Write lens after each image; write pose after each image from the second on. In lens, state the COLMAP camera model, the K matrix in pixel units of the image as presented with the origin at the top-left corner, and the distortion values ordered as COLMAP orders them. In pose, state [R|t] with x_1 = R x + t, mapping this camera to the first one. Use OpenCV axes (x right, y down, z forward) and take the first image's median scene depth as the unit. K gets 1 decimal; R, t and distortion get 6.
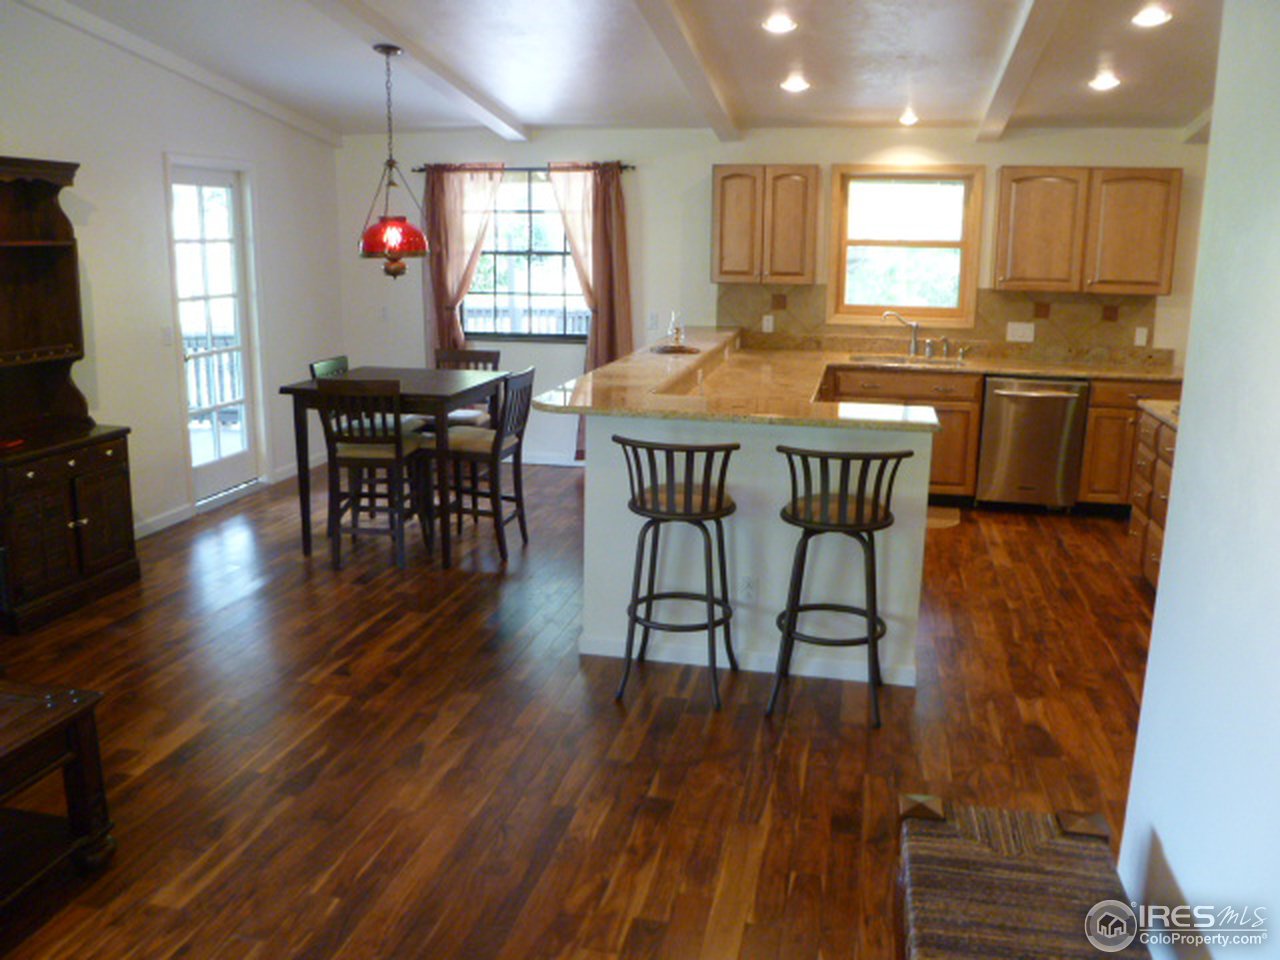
lens RADIAL K [[1059.9, 0, 639.1], [0, 1059.9, 481.6], [0, 0, 1]] dist [-0.093447, 0.040021]
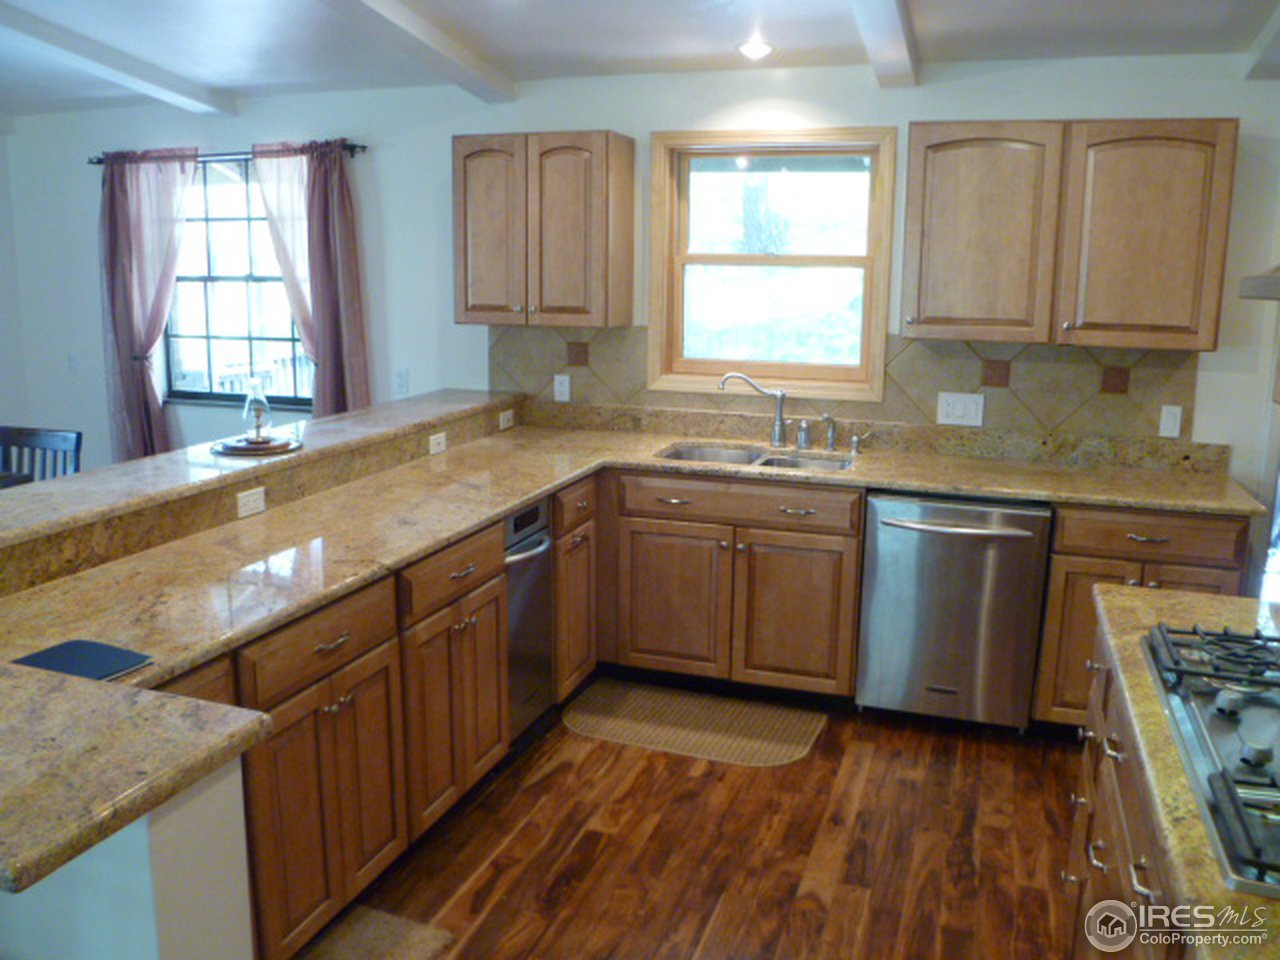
lens RADIAL K [[1059.9, 0, 637.6], [0, 1059.9, 480.7], [0, 0, 1]] dist [-0.093447, 0.040021]
pose [[0.993429, 0.025500, -0.111573, 0.254648], [-0.028955, 0.999147, -0.029454, -0.081157], [0.110726, 0.032491, 0.993320, 0.398773]]
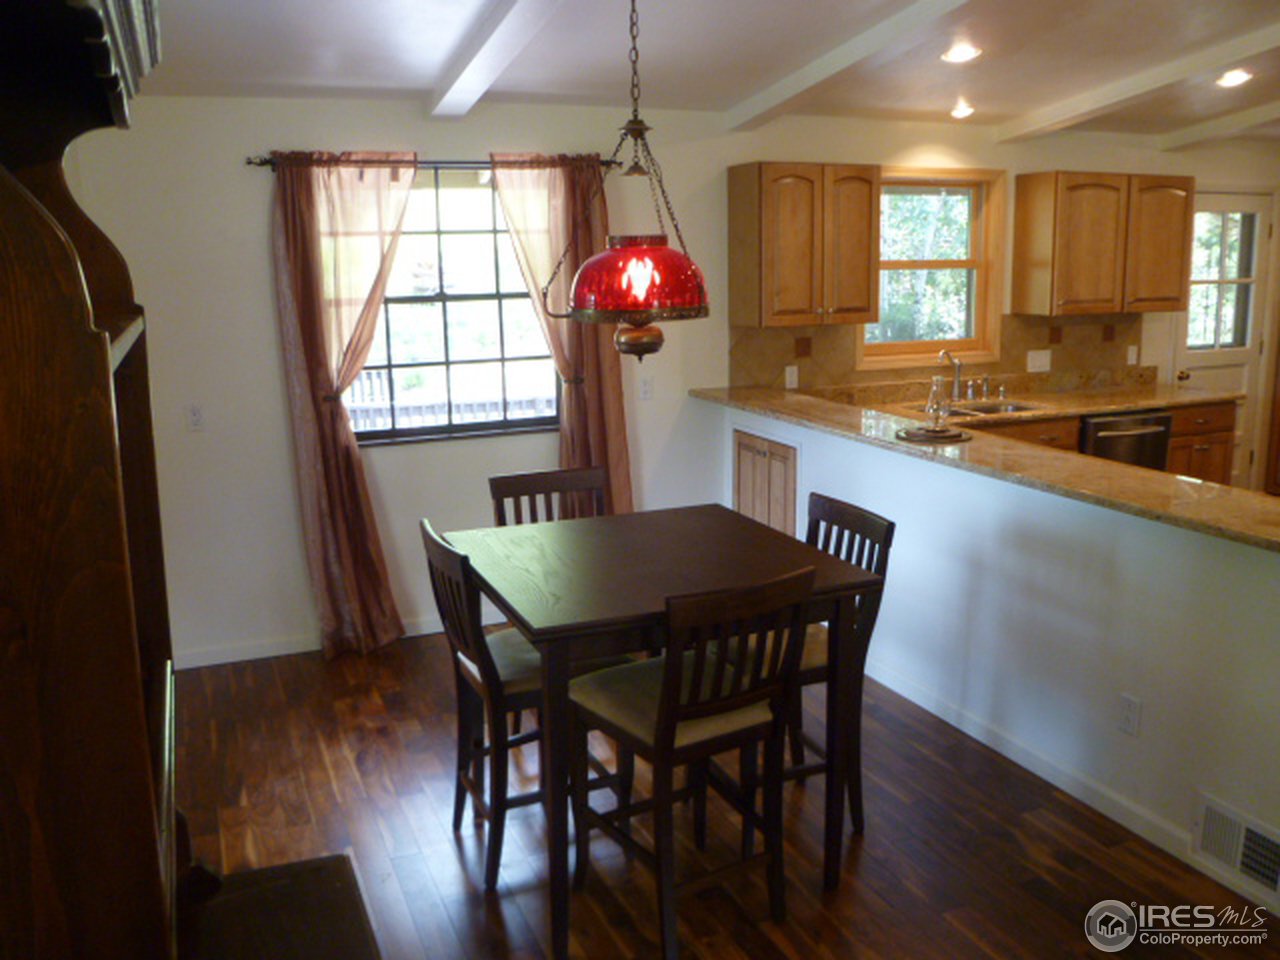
lens RADIAL K [[1059.9, 0, 635.3], [0, 1059.9, 479.7], [0, 0, 1]] dist [-0.093447, 0.040021]
pose [[0.815577, -0.143177, 0.560655, -0.422562], [0.155246, 0.987524, 0.026354, -0.121996], [-0.557434, 0.065545, 0.827630, 0.476005]]
